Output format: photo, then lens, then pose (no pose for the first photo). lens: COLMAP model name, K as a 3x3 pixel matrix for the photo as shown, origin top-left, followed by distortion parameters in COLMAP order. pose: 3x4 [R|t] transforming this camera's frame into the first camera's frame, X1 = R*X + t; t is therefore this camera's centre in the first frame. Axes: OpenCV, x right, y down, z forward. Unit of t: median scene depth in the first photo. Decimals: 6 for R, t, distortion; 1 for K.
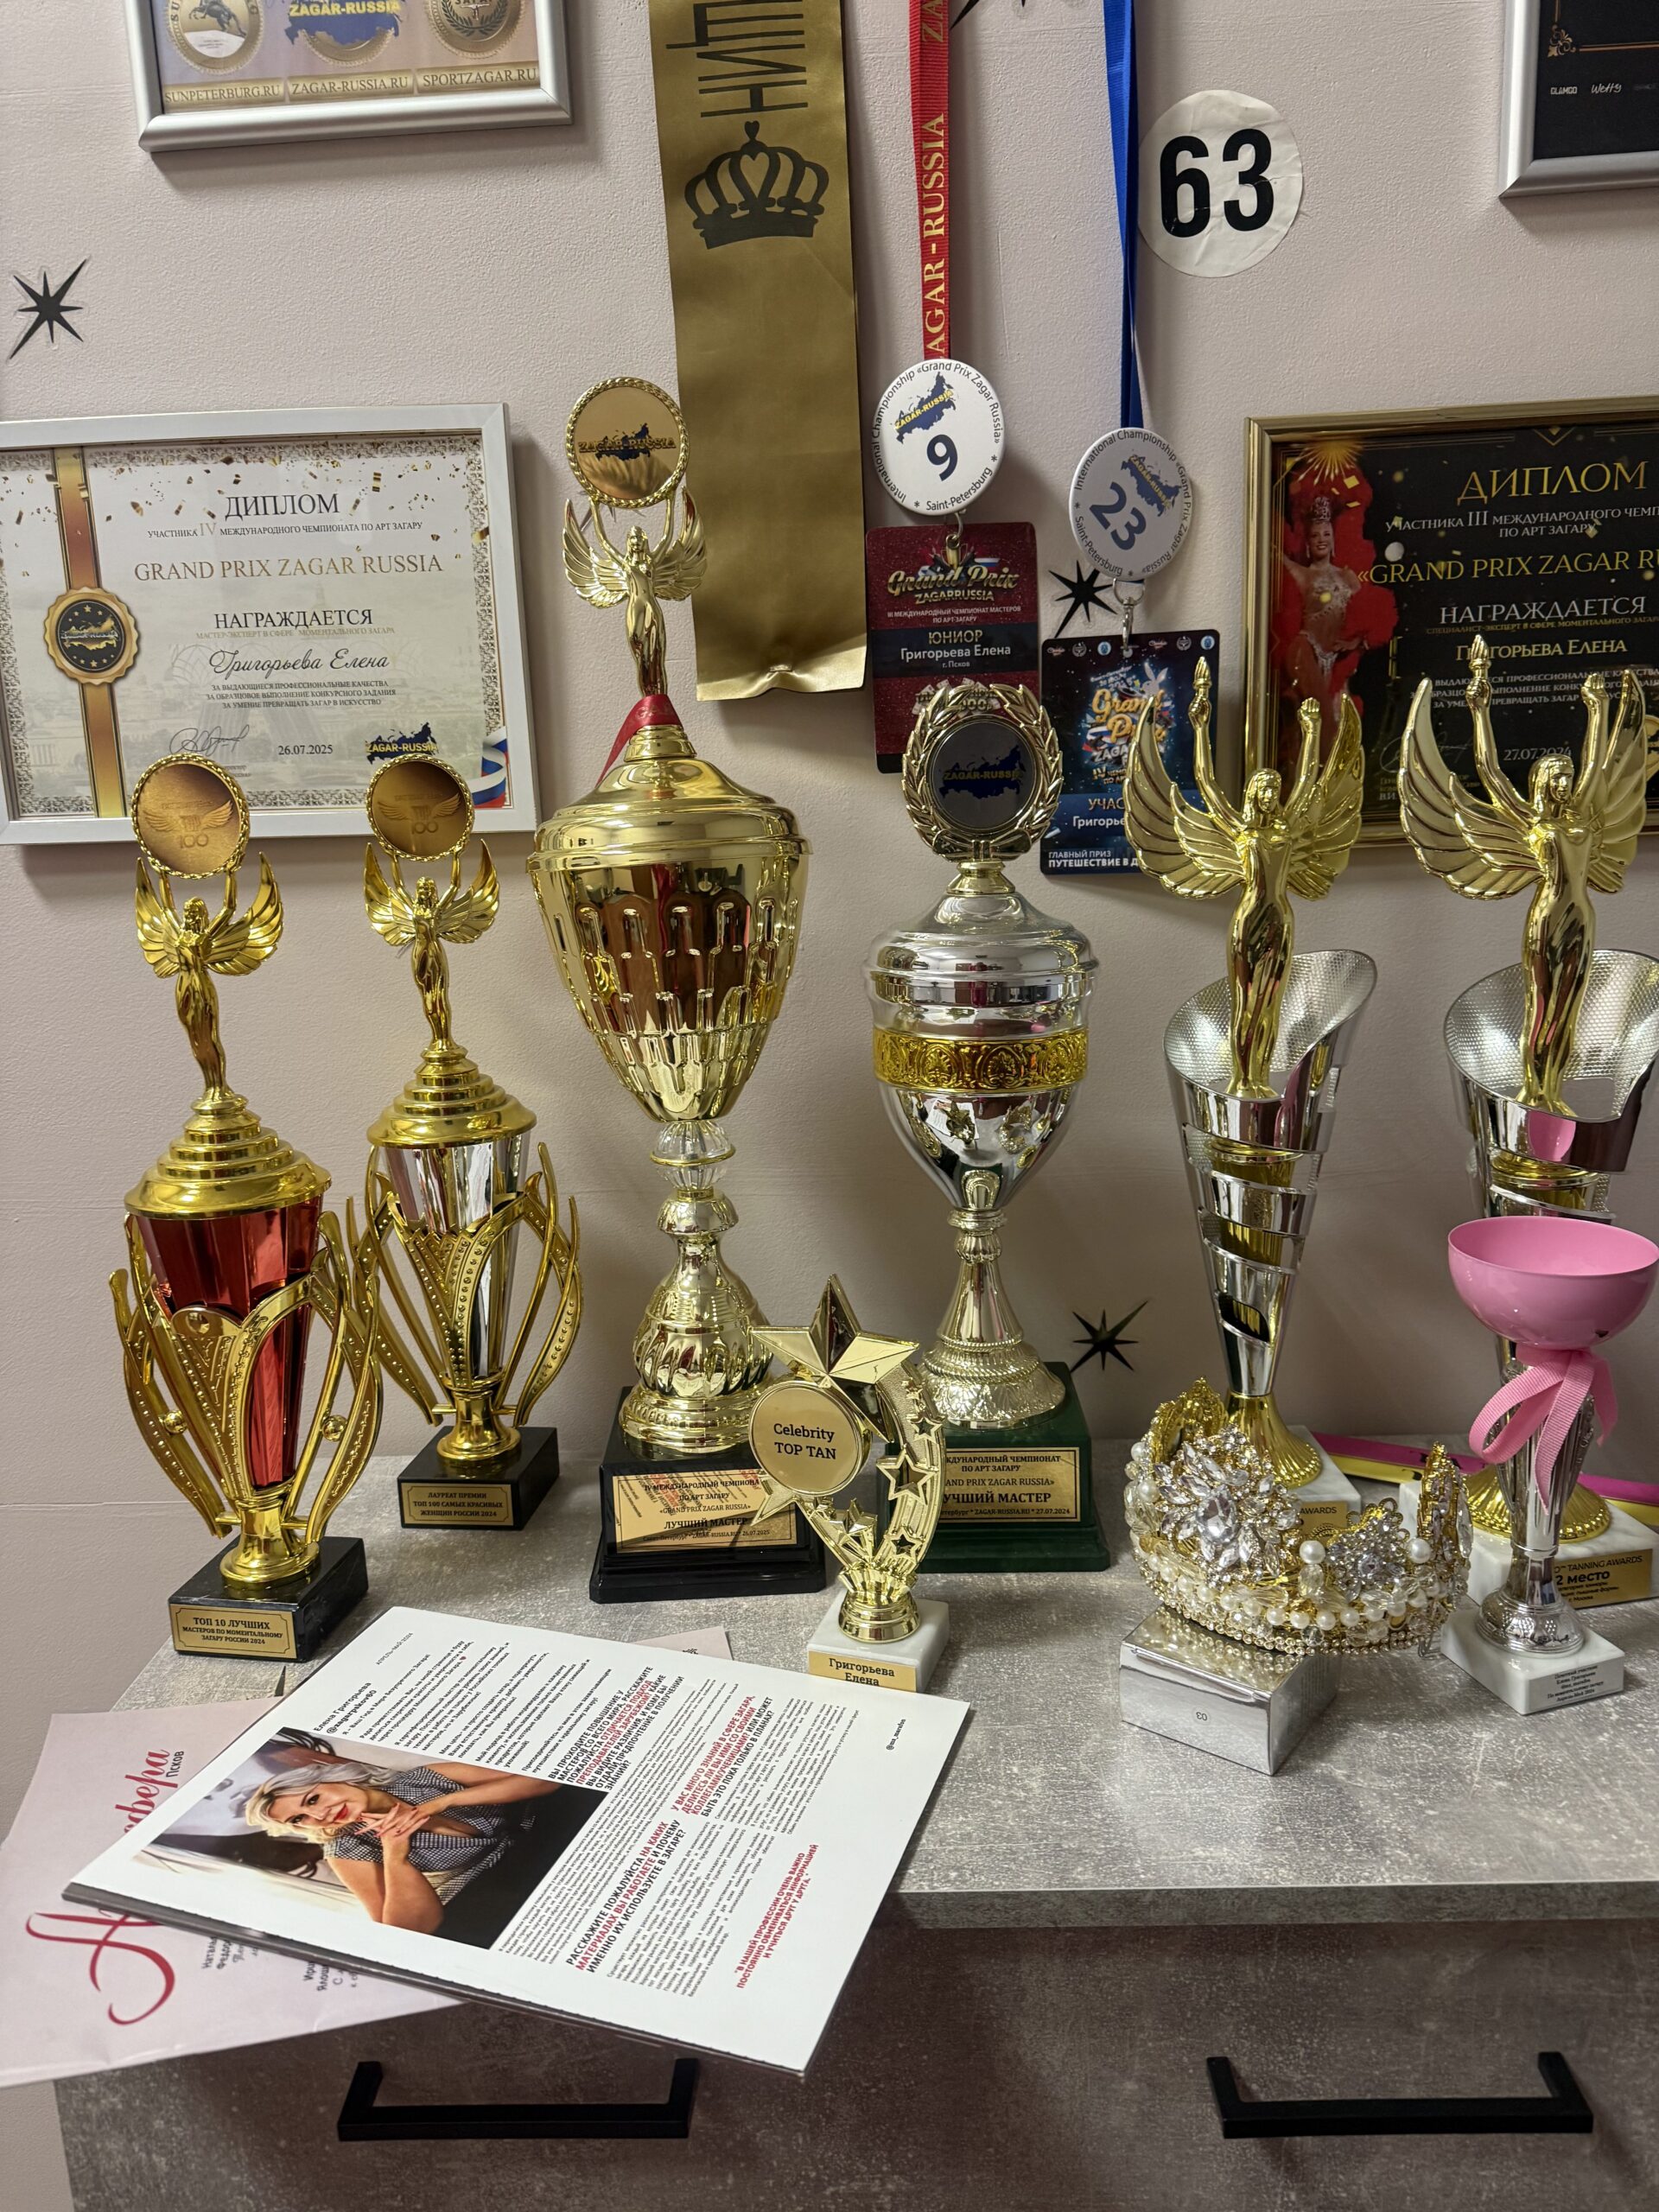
lens RADIAL K [[1574.0, 0, 819.4], [0, 1574.0, 1114.6], [0, 0, 1]] dist [-0.006304, -0.001829]
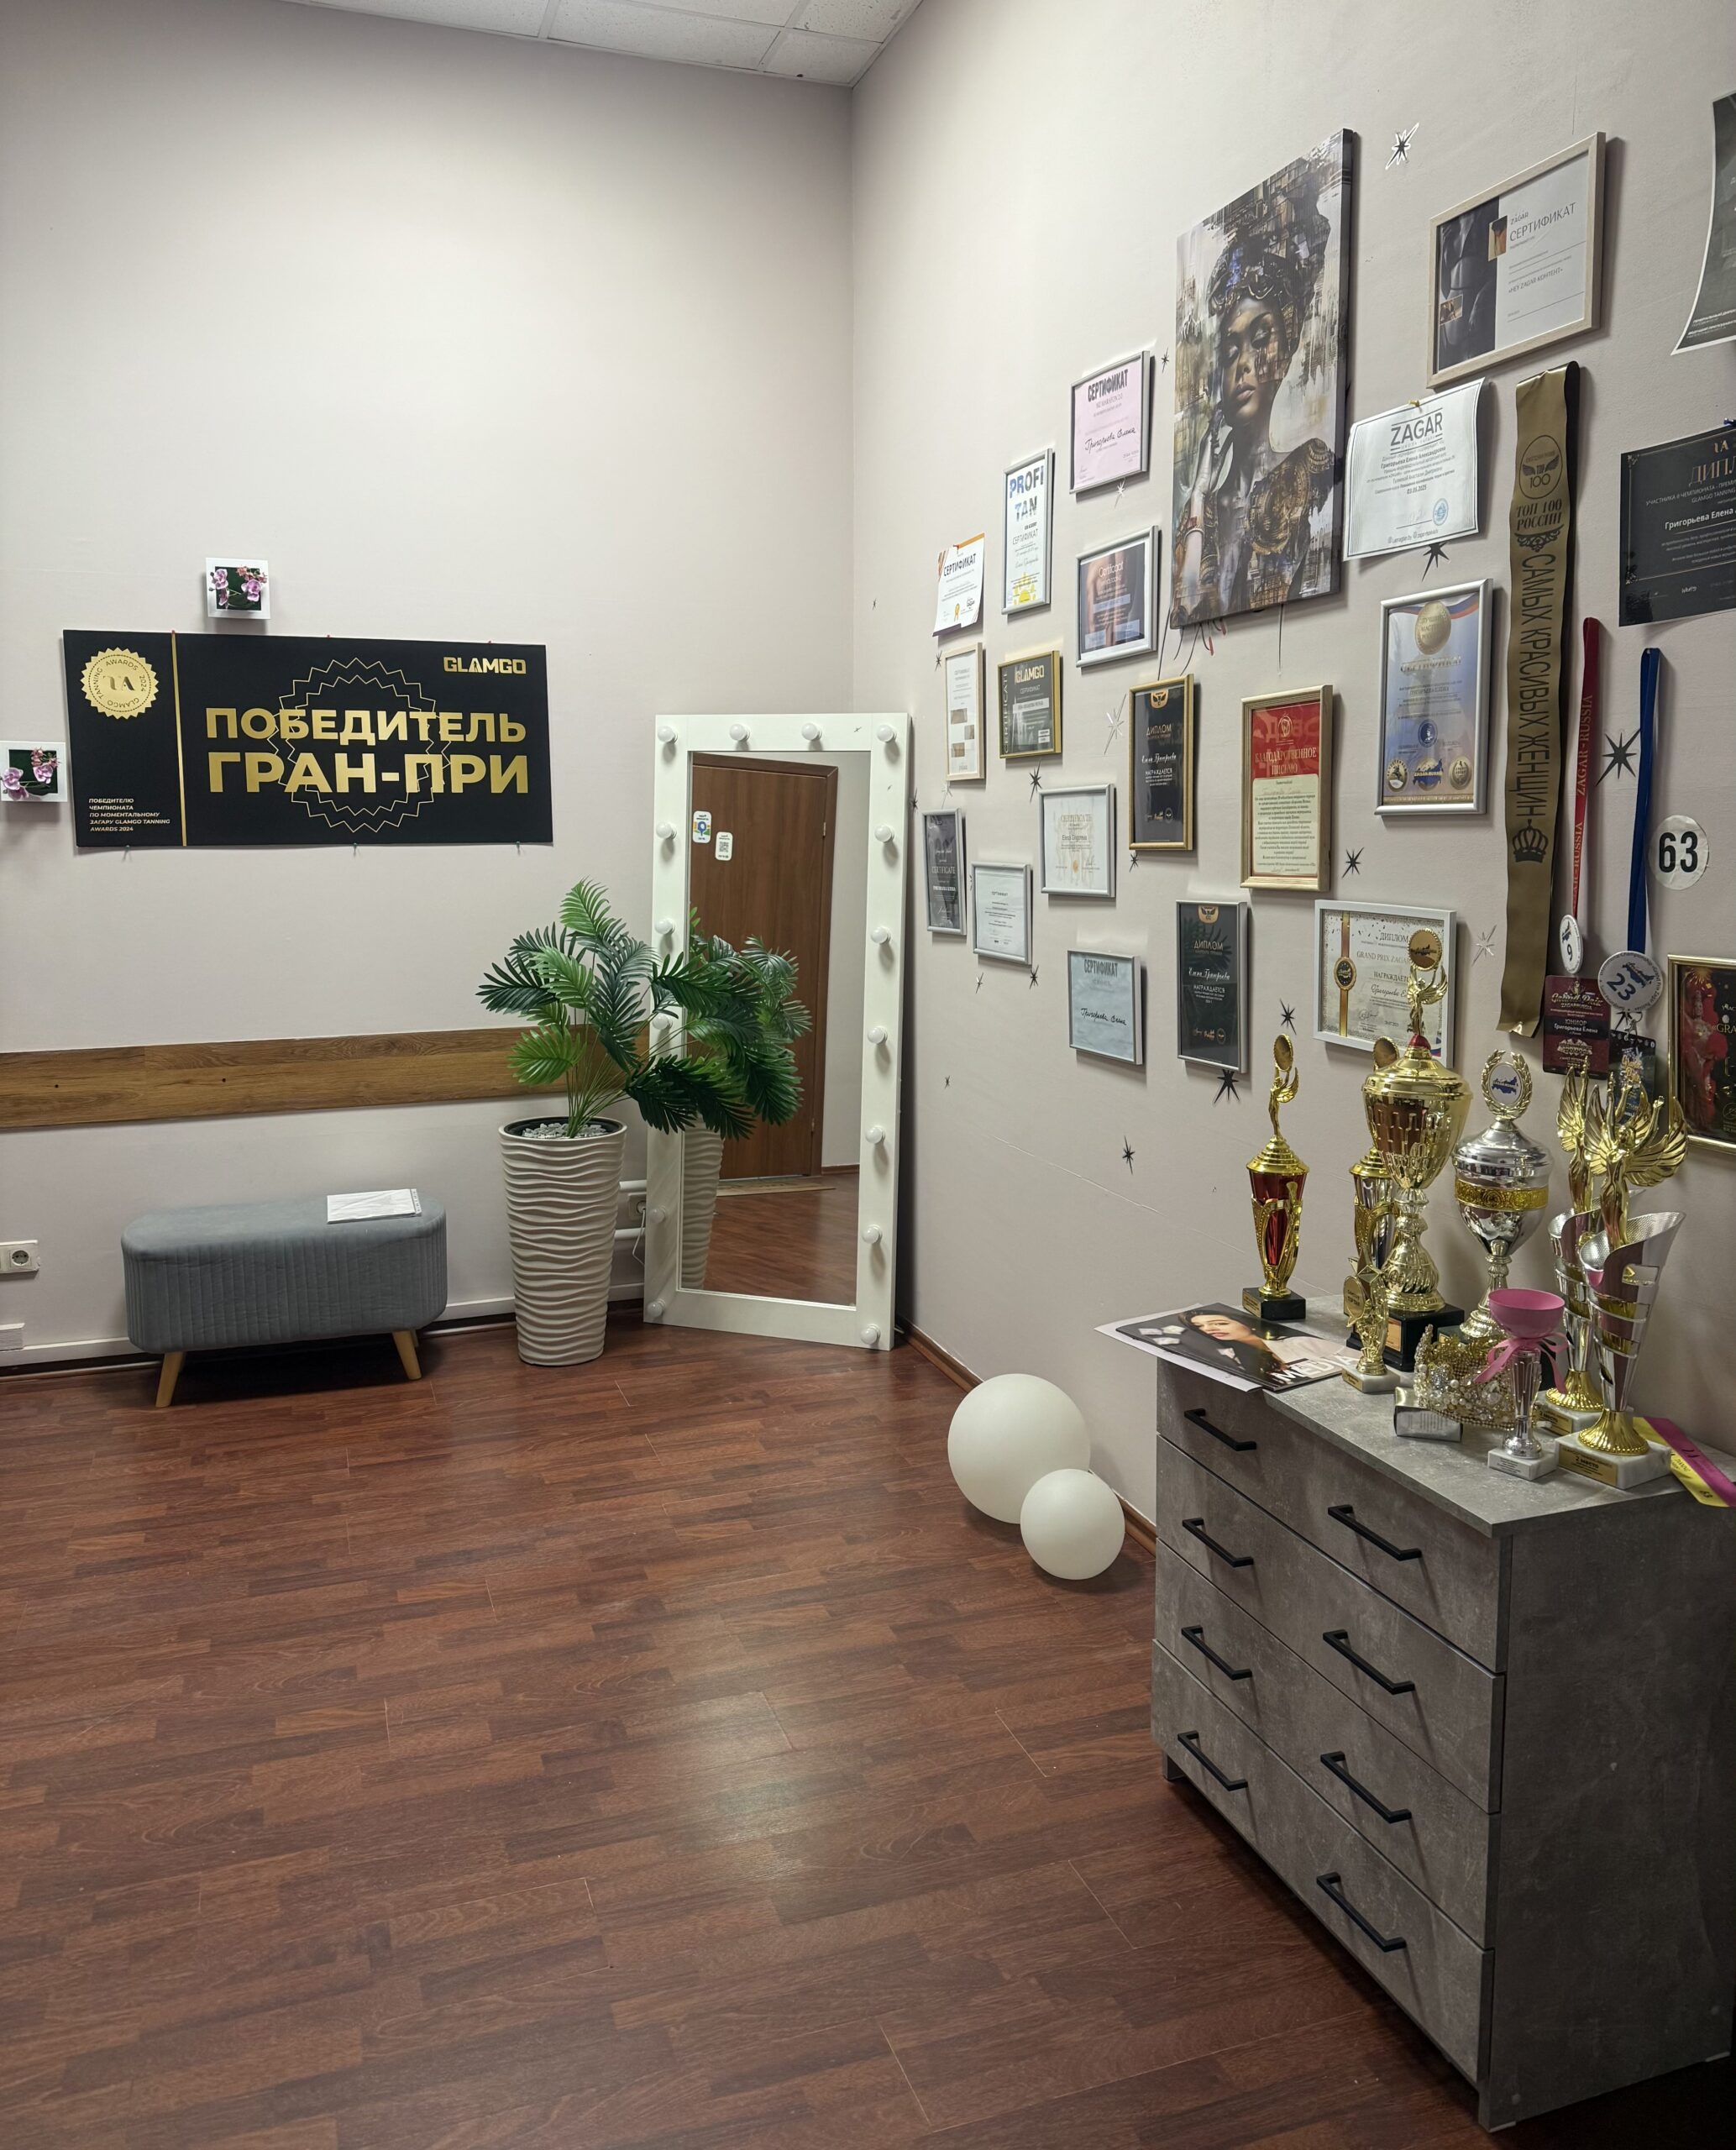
lens RADIAL K [[1612.3, 0, 874.4], [0, 1612.3, 1013.8], [0, 0, 1]] dist [0.002284, -0.002771]
pose [[0.365406, 0.155576, -0.917755, 1.981266], [-0.199272, 0.976151, 0.086135, -0.326310], [0.909268, 0.151408, 0.387694, -0.922740]]
